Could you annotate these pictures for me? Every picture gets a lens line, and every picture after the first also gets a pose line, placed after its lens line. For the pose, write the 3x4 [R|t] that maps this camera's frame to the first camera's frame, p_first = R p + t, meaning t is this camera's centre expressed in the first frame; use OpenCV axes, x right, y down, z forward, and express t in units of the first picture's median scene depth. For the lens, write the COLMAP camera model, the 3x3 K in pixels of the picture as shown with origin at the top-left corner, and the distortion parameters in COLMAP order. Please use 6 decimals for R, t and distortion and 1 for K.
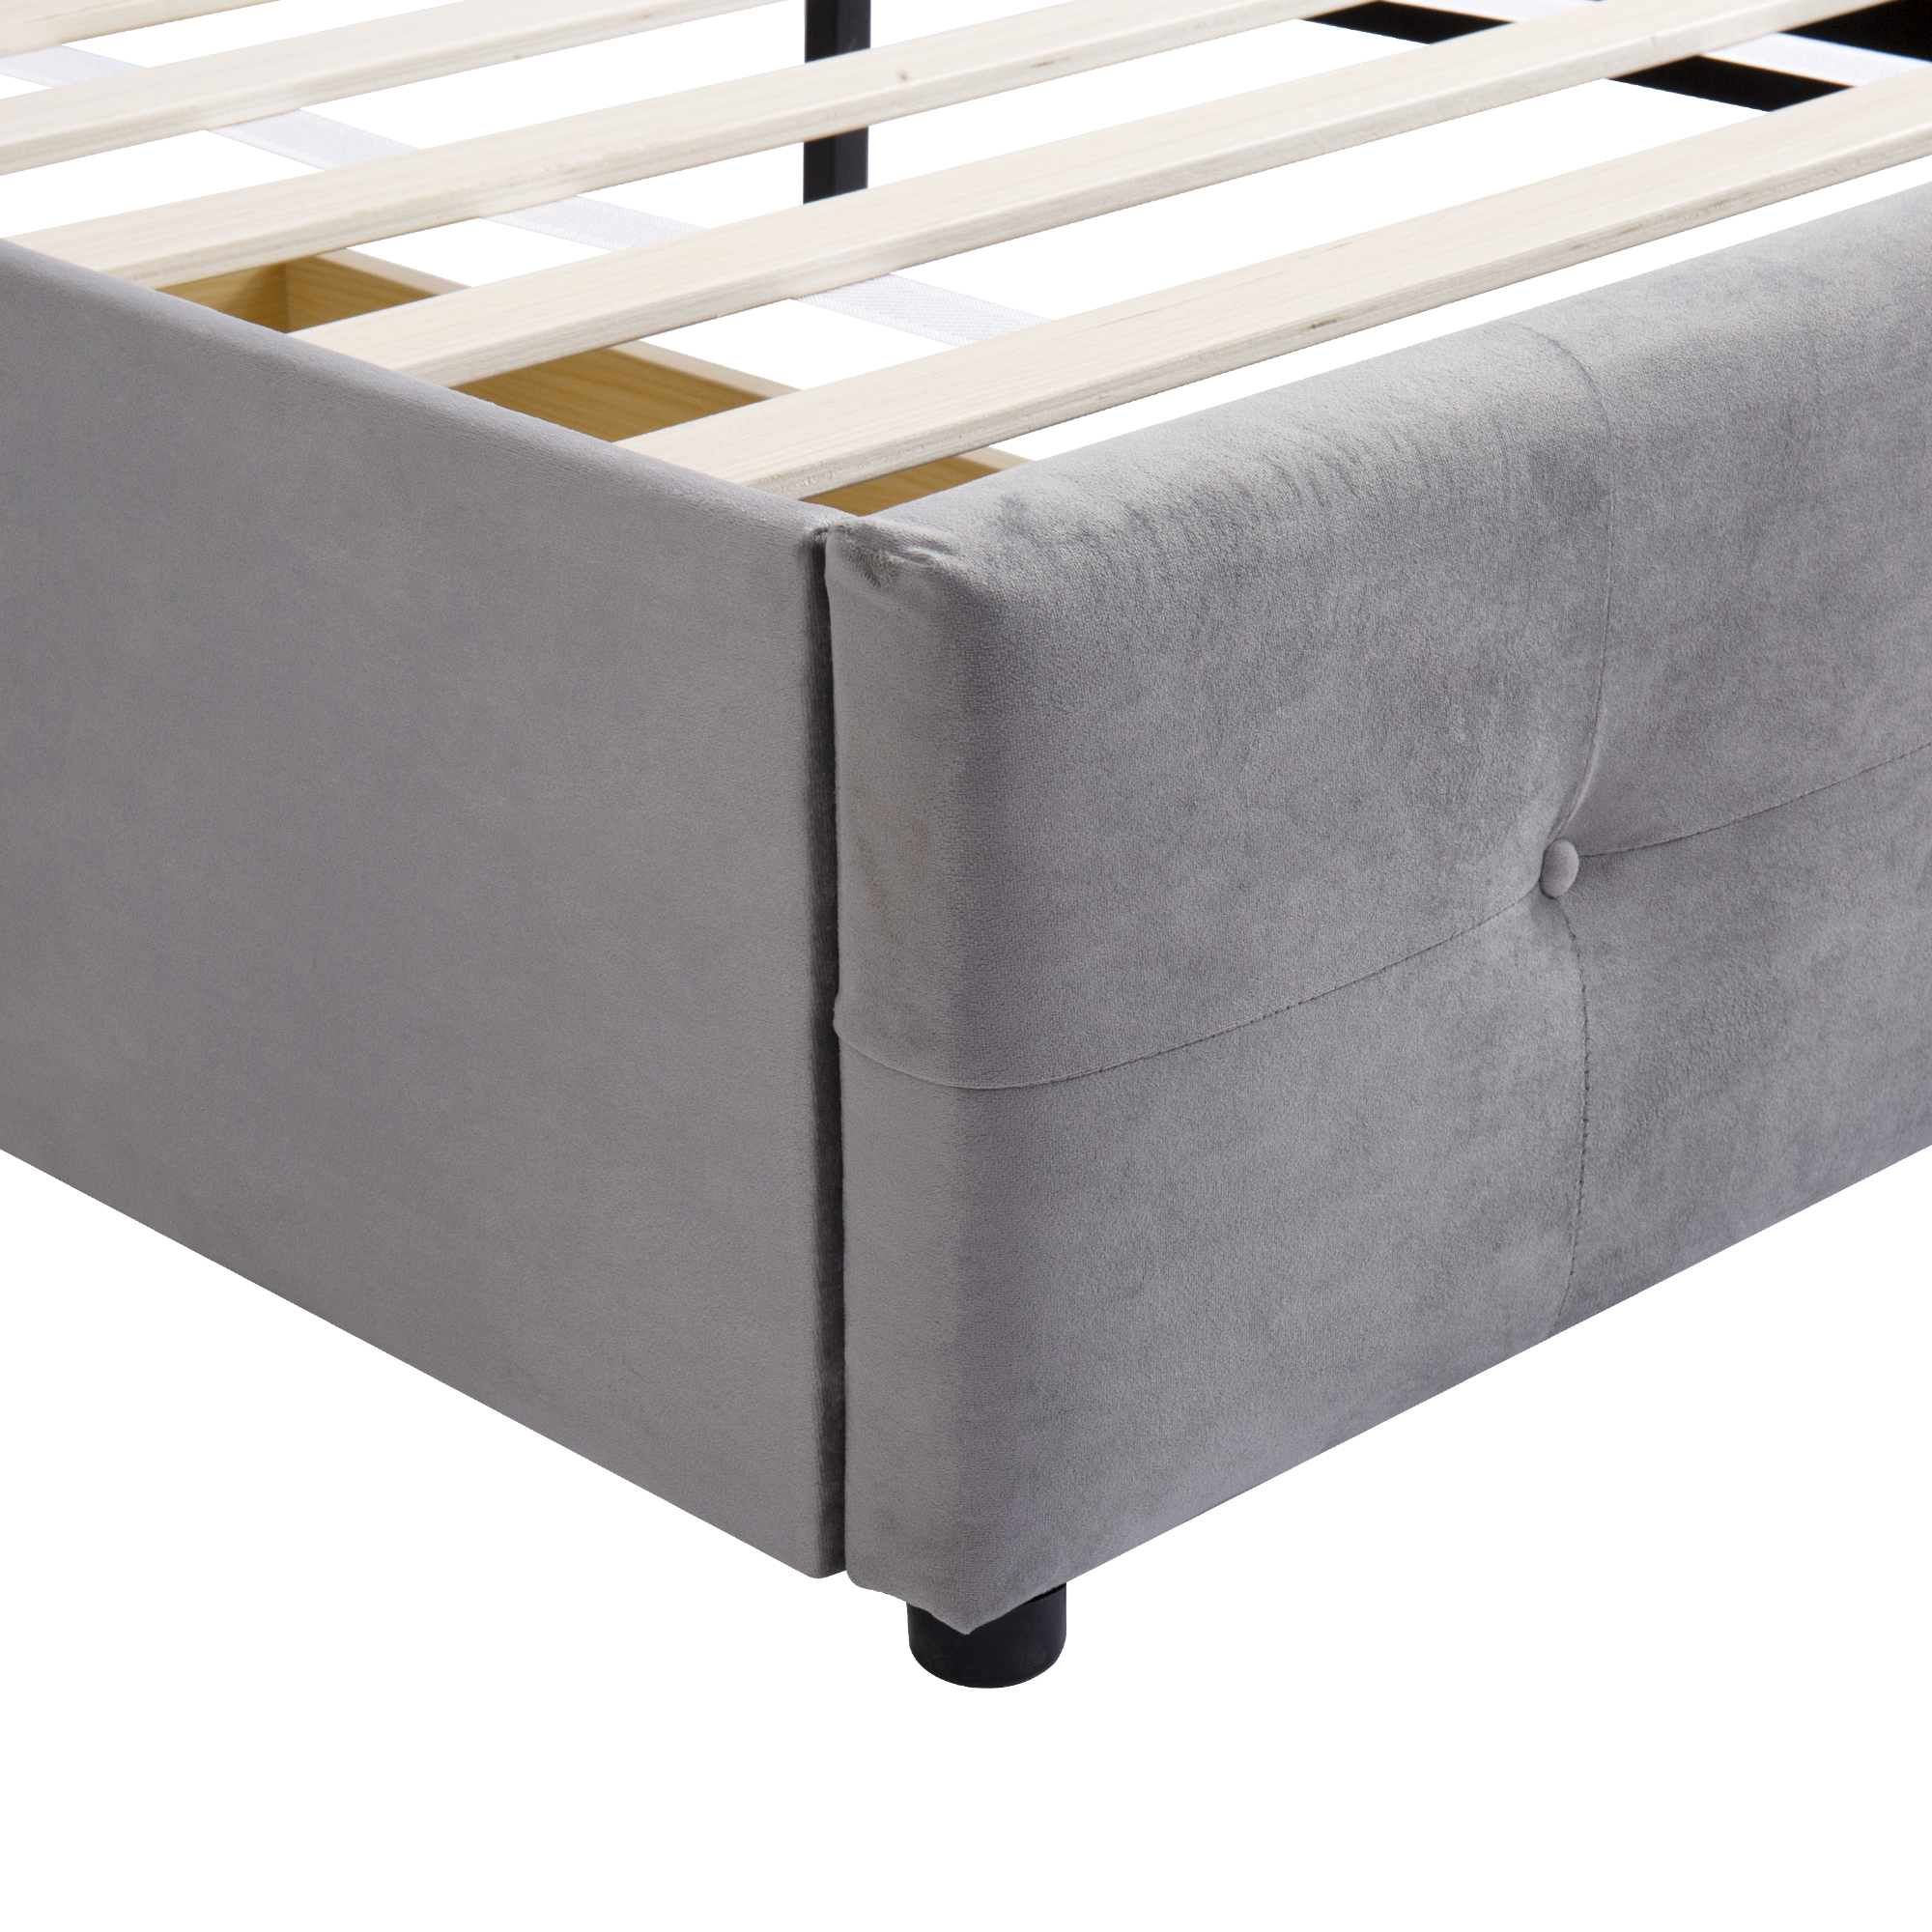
lens RADIAL K [[5520.7, 0, 966.0], [0, 5520.7, 966.0], [0, 0, 1]] dist [0.074398, 0.441921]
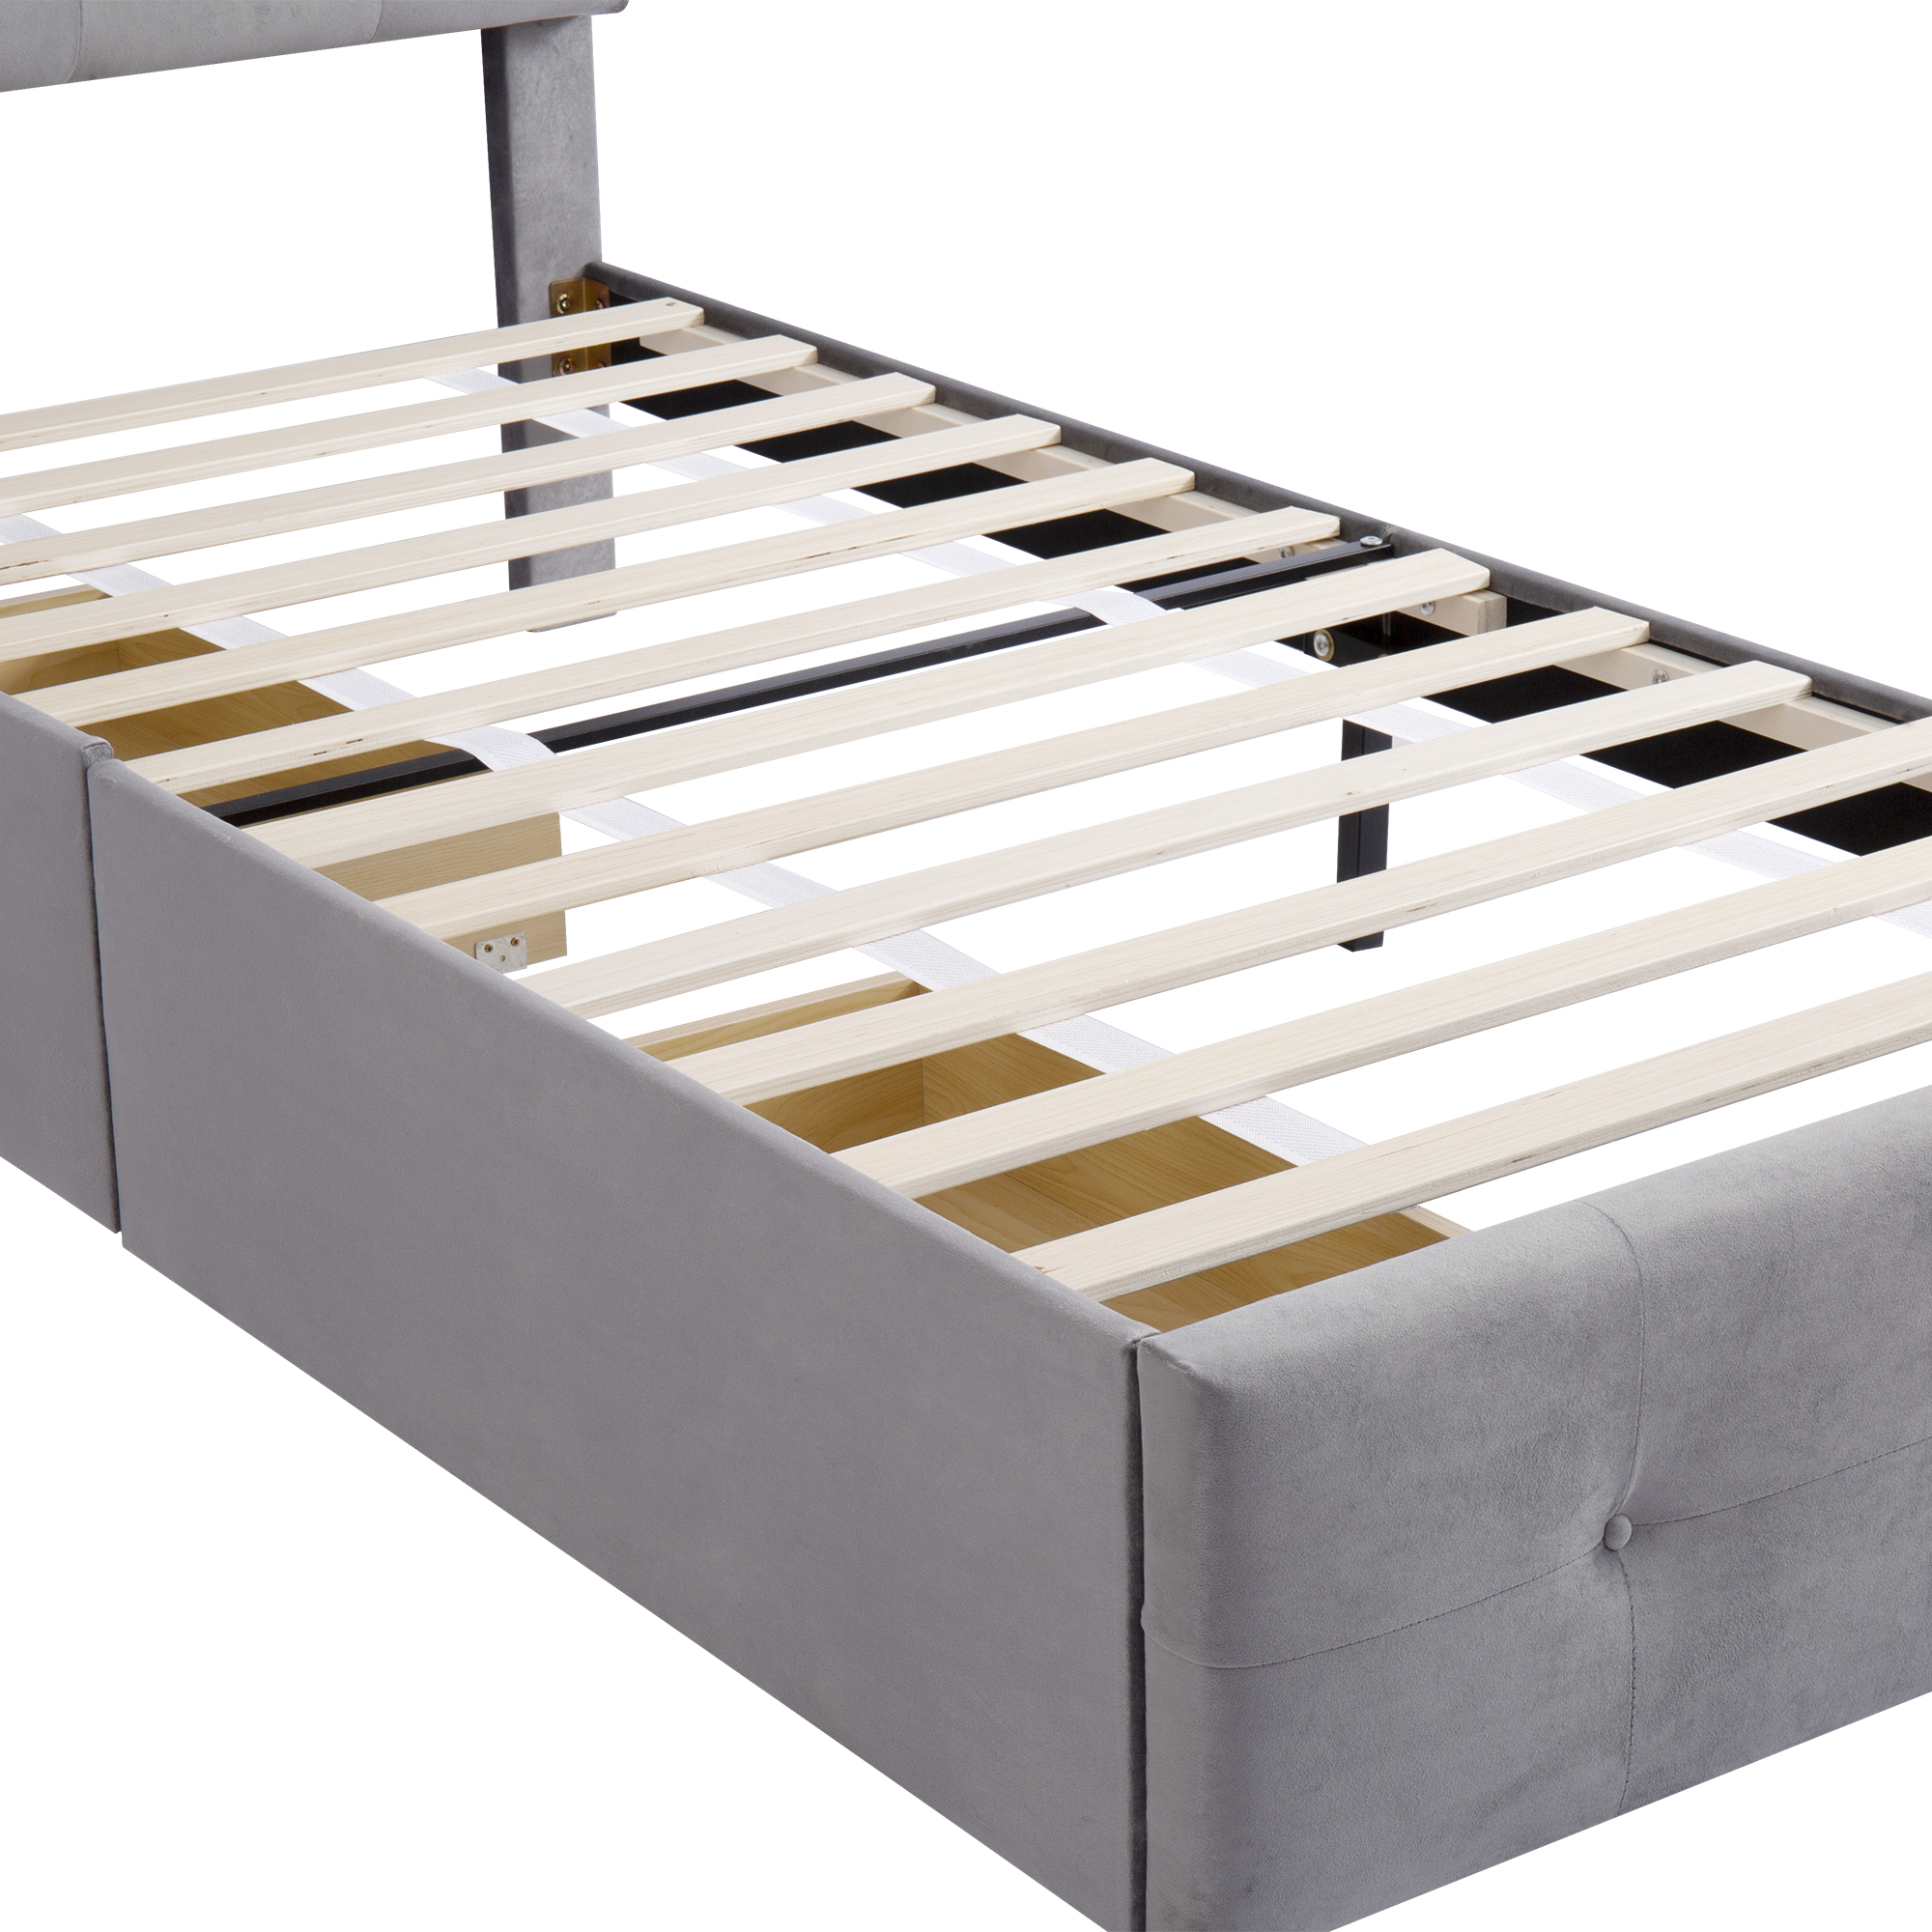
lens RADIAL K [[6033.3, 0, 966.0], [0, 6033.3, 966.0], [0, 0, 1]] dist [0.046609, 0.314576]
pose [[0.987368, 0.040449, -0.153191, 0.186772], [-0.045160, 0.998604, -0.027393, -0.128883], [0.151869, 0.033965, 0.987817, -0.796710]]
